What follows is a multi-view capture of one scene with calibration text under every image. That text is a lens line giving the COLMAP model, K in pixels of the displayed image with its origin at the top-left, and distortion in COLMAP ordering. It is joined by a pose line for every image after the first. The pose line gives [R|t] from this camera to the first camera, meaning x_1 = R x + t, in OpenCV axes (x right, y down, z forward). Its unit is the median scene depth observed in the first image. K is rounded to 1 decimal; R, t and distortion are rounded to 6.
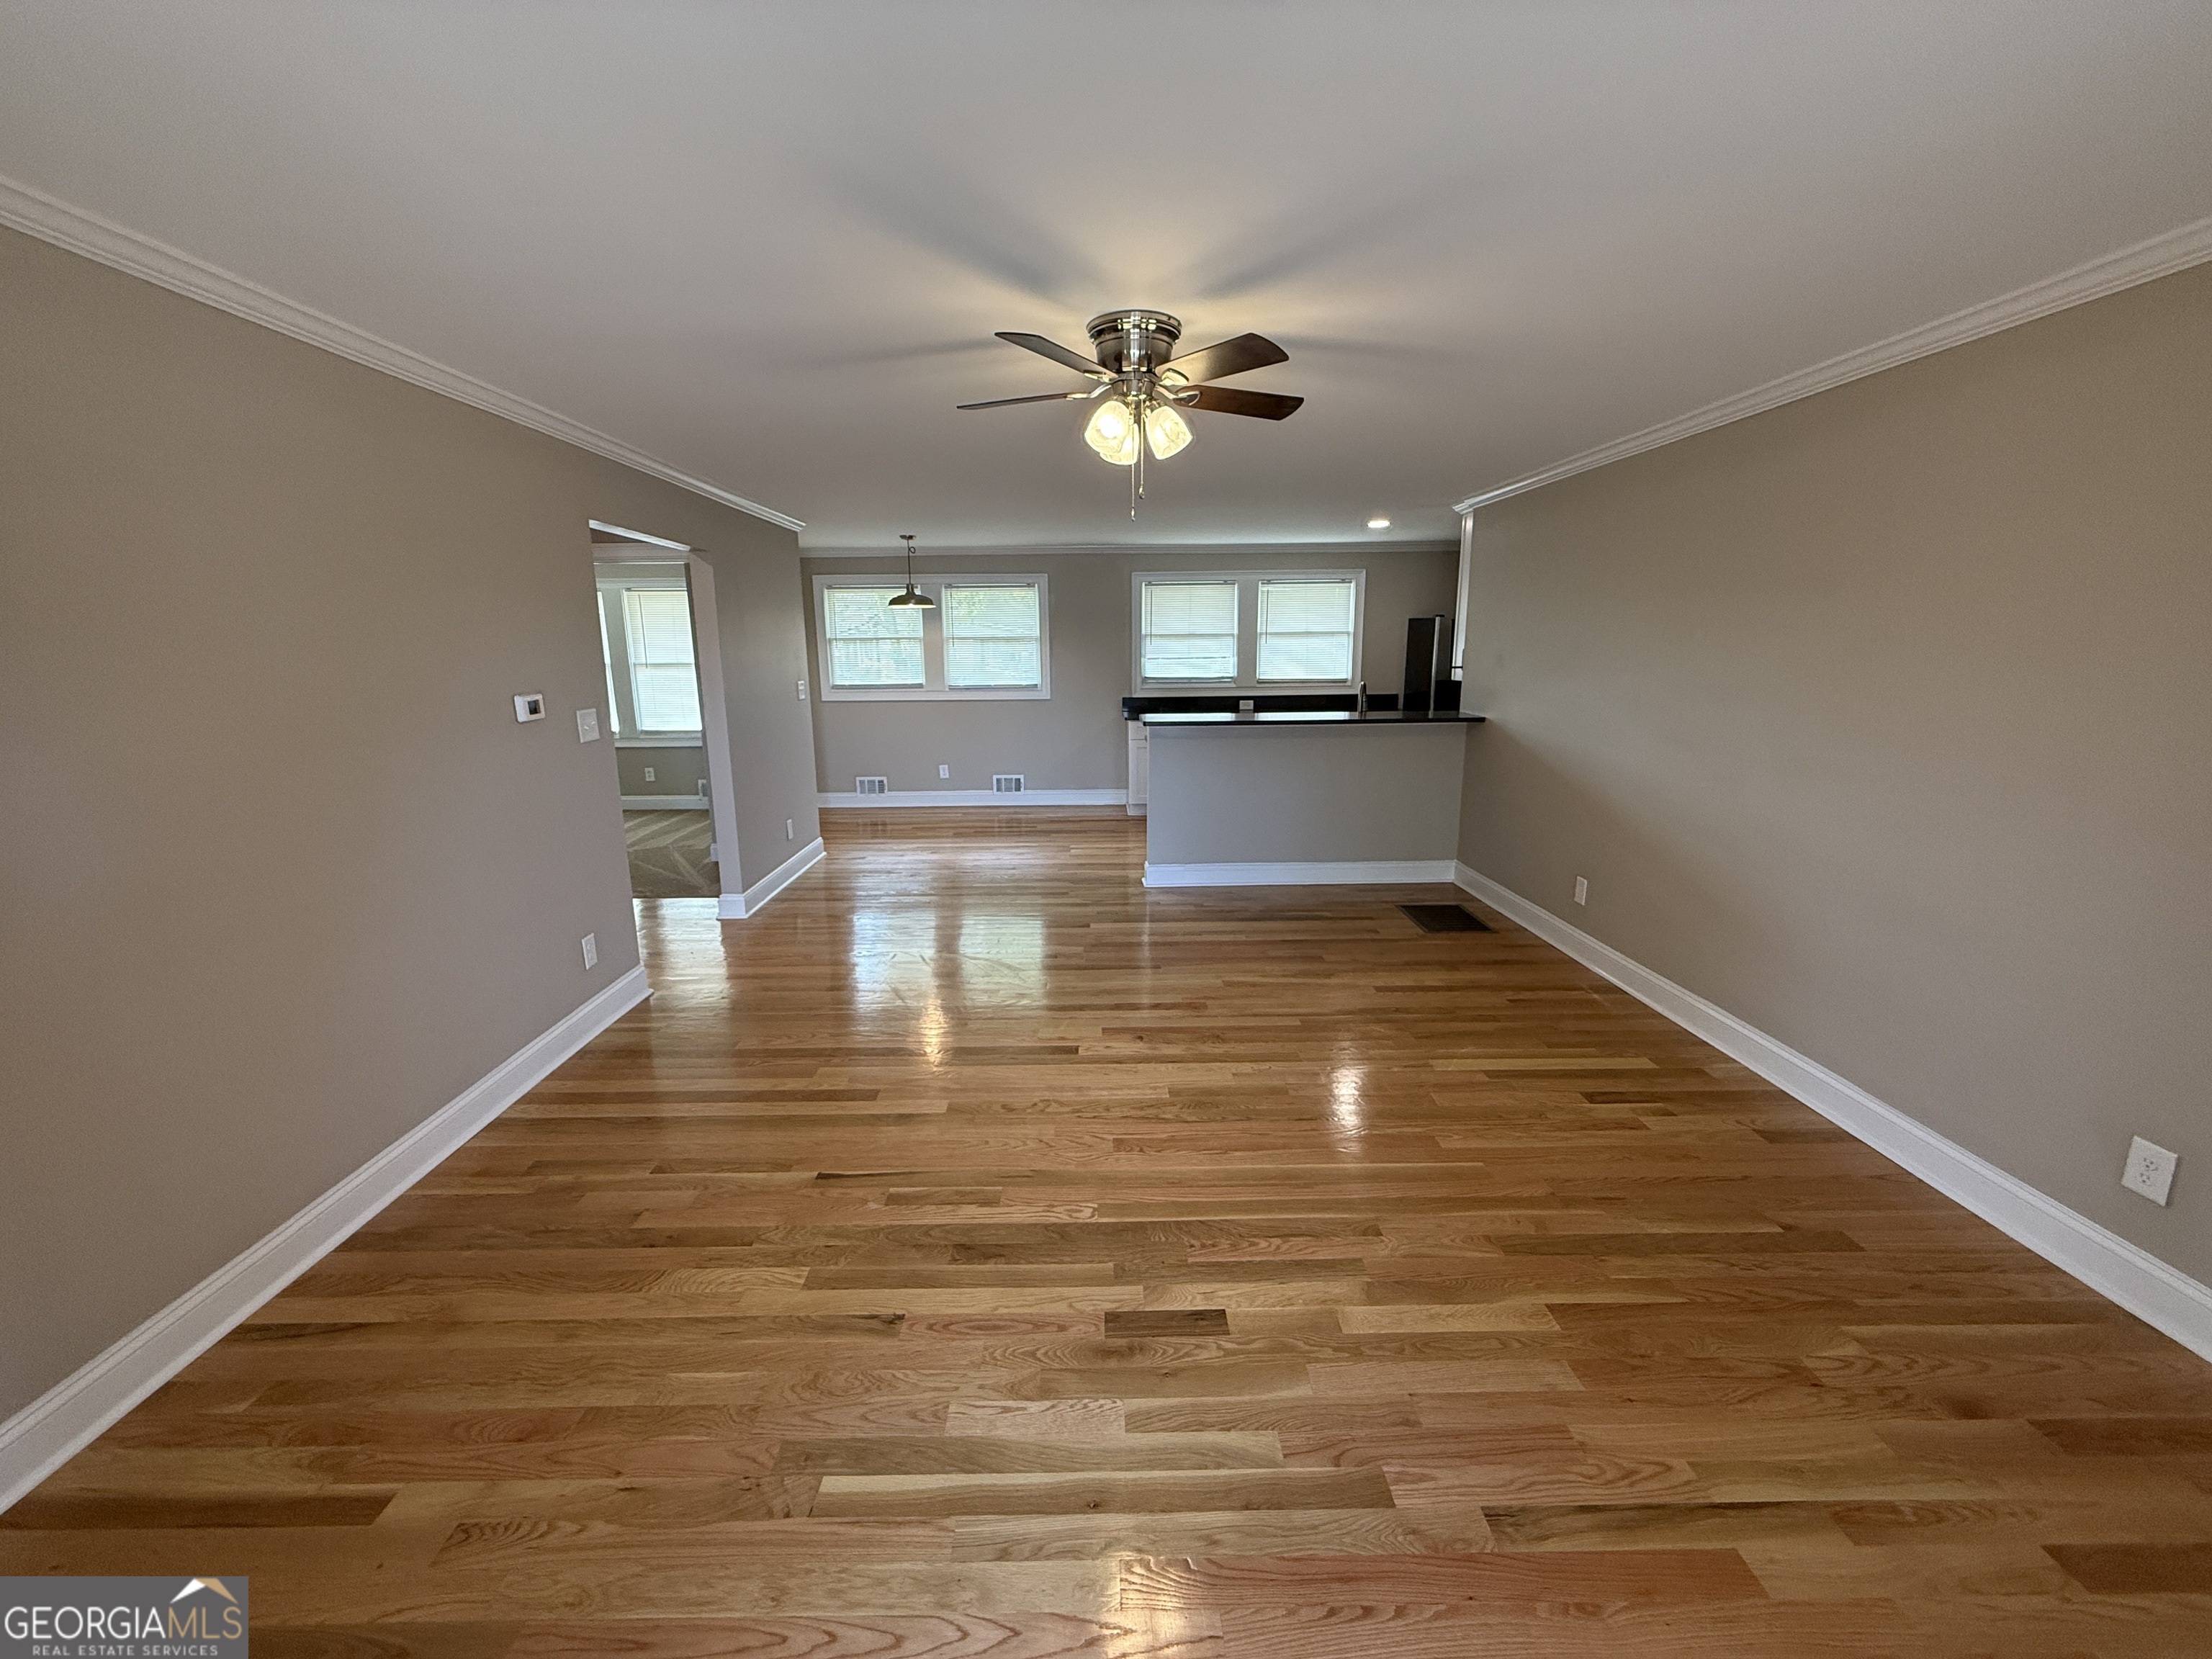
lens RADIAL K [[875.4, 0, 1099.9], [0, 875.4, 827.4], [0, 0, 1]] dist [-0.000985, -0.000249]
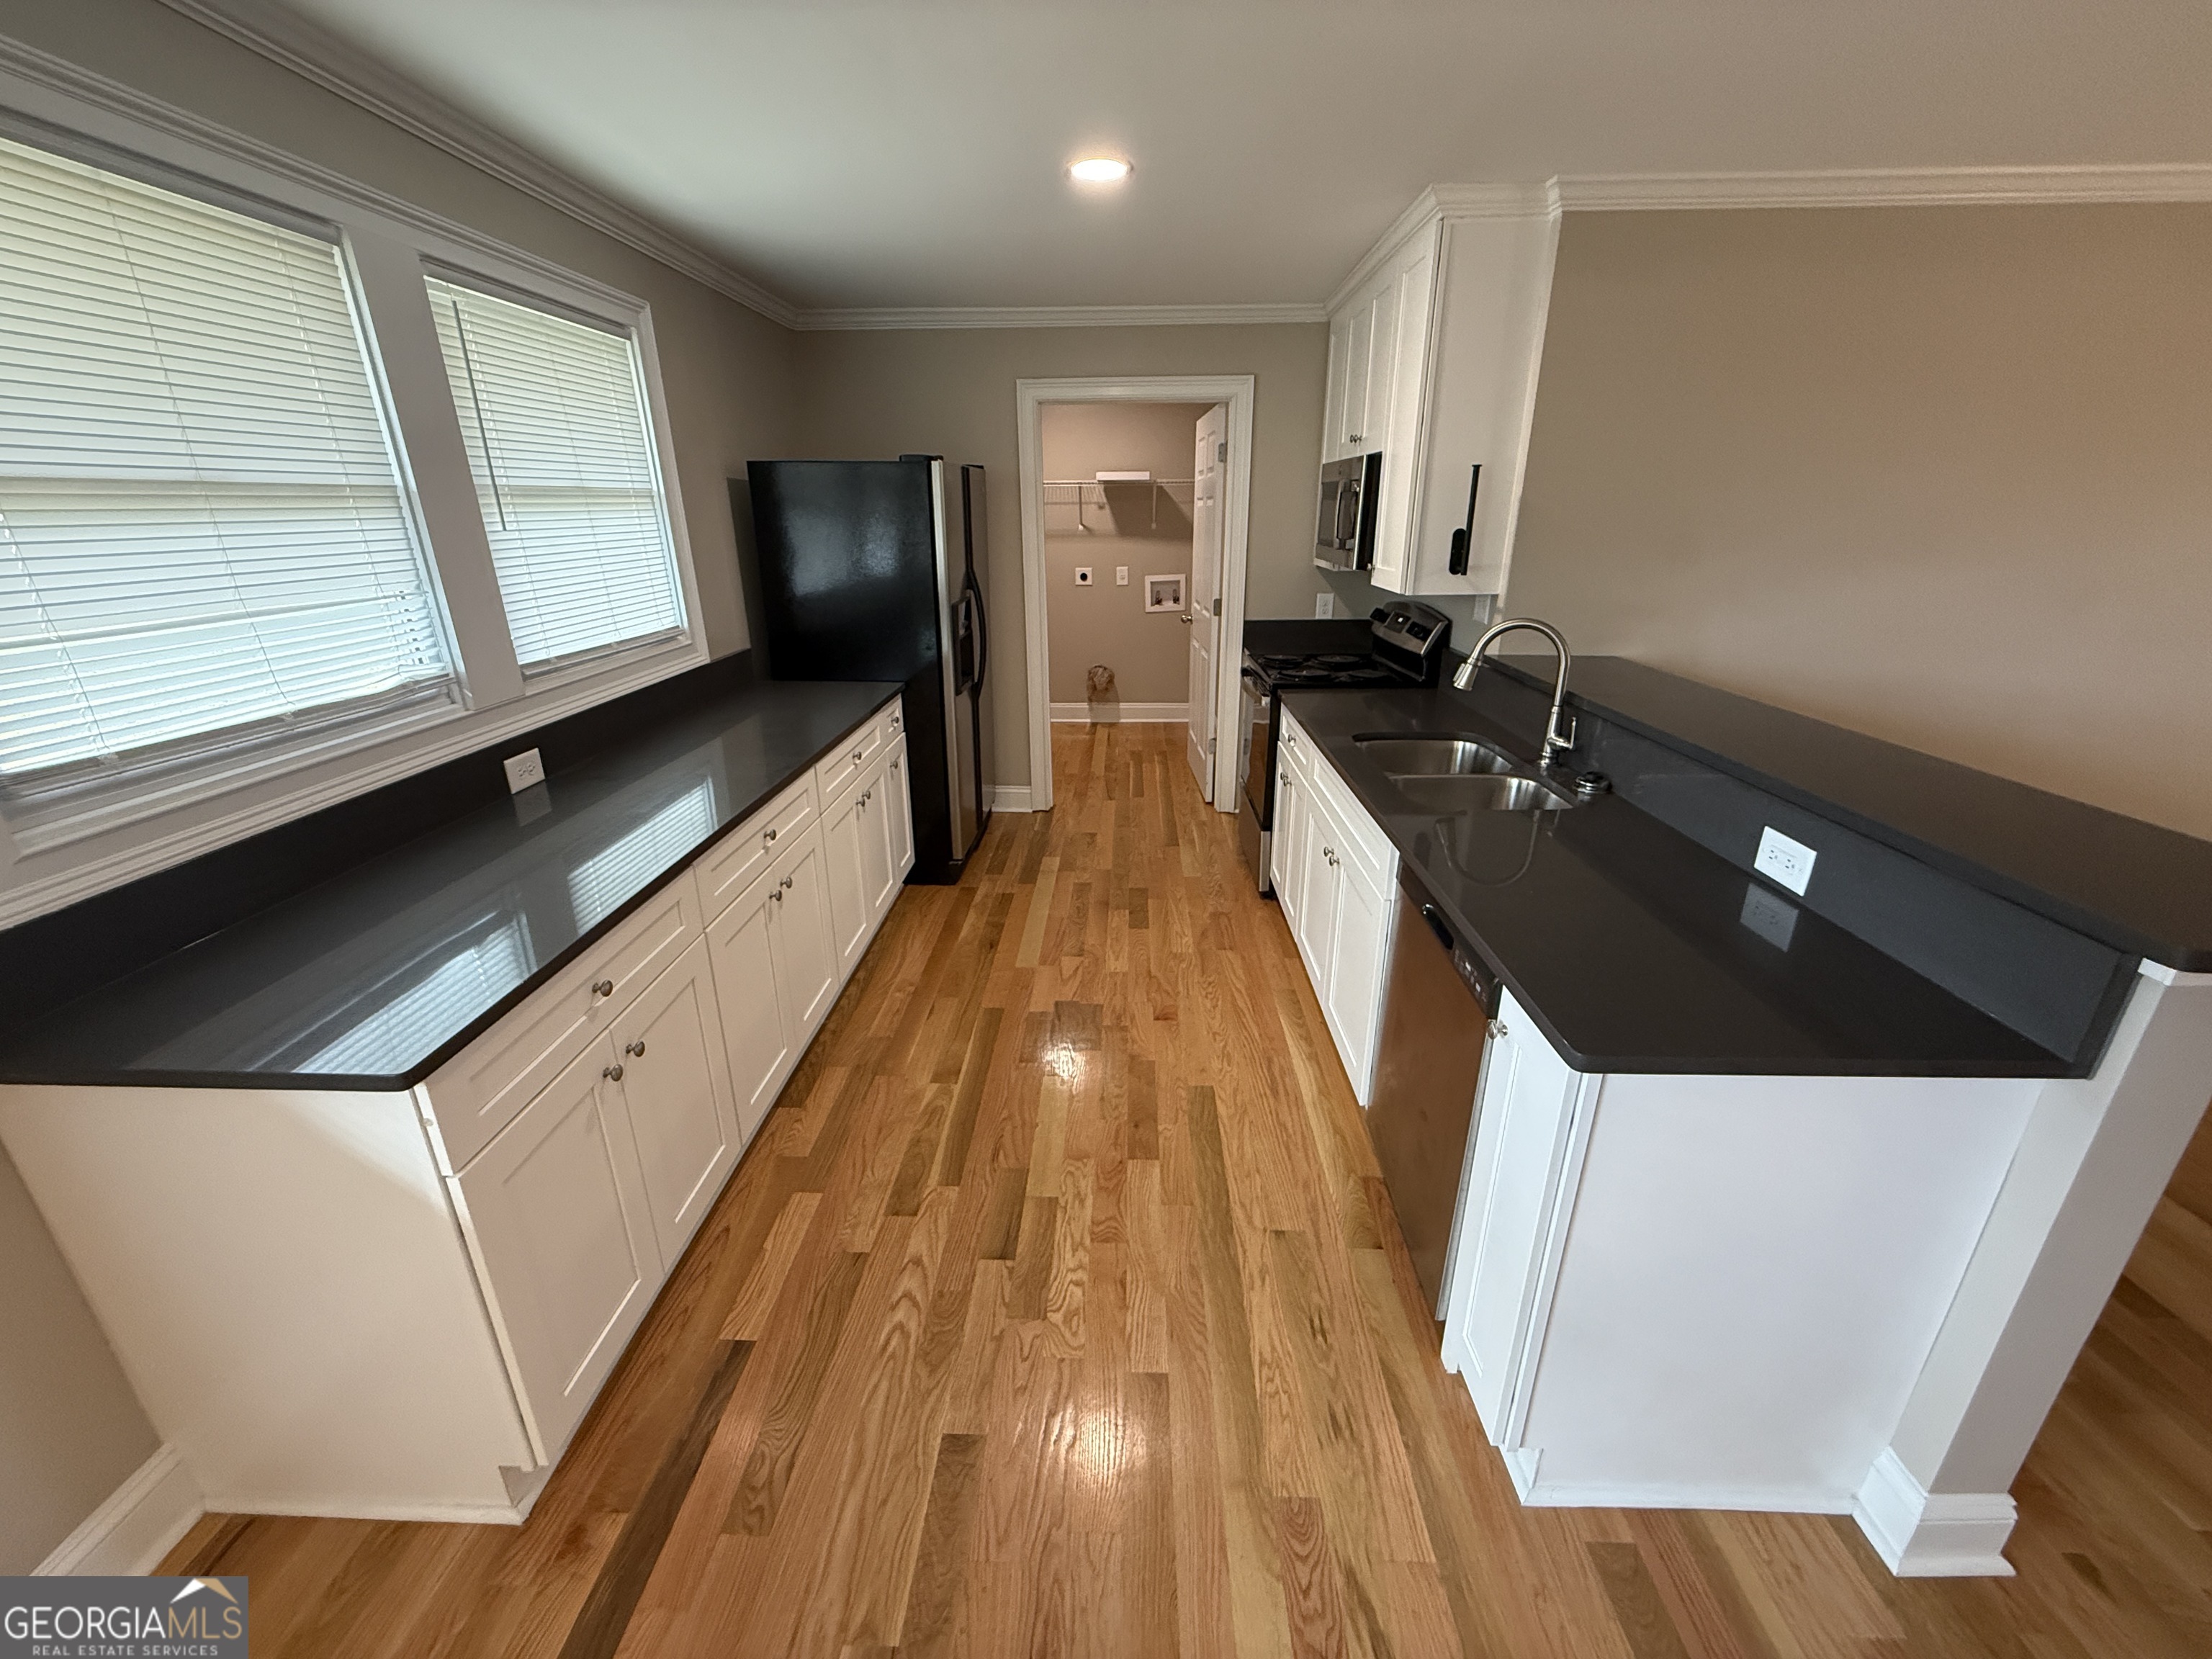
lens RADIAL K [[880.9, 0, 1098.5], [0, 880.9, 828.7], [0, 0, 1]] dist [0.000377, -0.000035]
pose [[0.046093, -0.332483, 0.941982, -0.082689], [0.214646, 0.924254, 0.315722, -0.172885], [-0.975604, 0.187640, 0.113968, 0.815092]]
